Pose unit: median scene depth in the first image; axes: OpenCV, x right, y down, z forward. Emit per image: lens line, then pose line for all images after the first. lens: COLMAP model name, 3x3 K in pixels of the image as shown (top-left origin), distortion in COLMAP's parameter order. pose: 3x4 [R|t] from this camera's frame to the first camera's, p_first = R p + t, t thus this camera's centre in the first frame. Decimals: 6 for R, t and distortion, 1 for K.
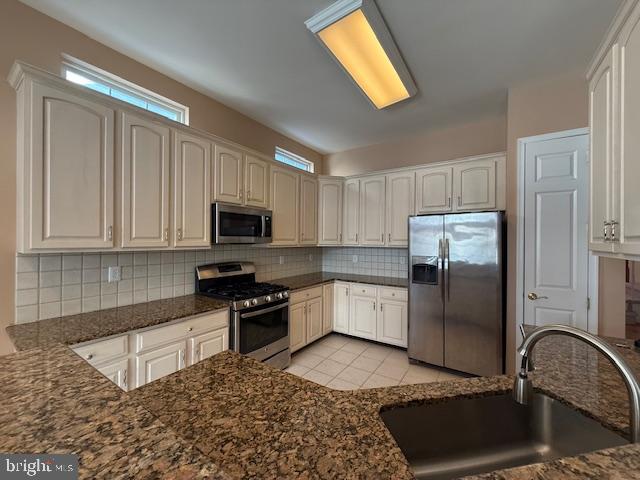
lens RADIAL K [[254.1, 0, 319.6], [0, 254.1, 239.9], [0, 0, 1]] dist [-0.000981, -0.000165]
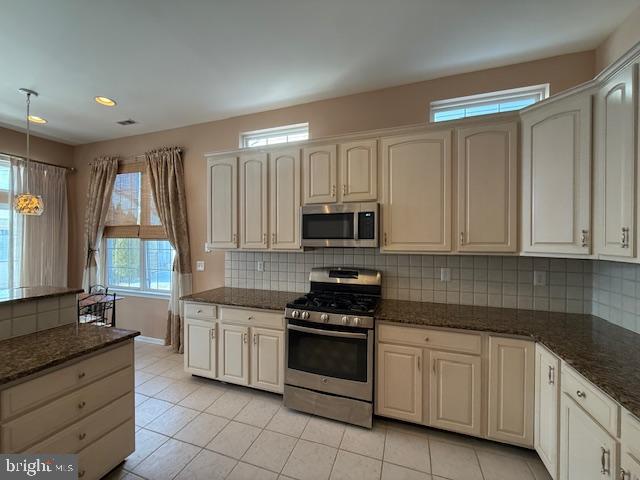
lens RADIAL K [[254.1, 0, 320.4], [0, 254.1, 240.5], [0, 0, 1]] dist [-0.000981, -0.000165]
pose [[0.258243, -0.002878, -0.966076, 0.539183], [0.003703, 0.999991, -0.001989, -0.008193], [0.966073, -0.003064, 0.258252, 0.749020]]
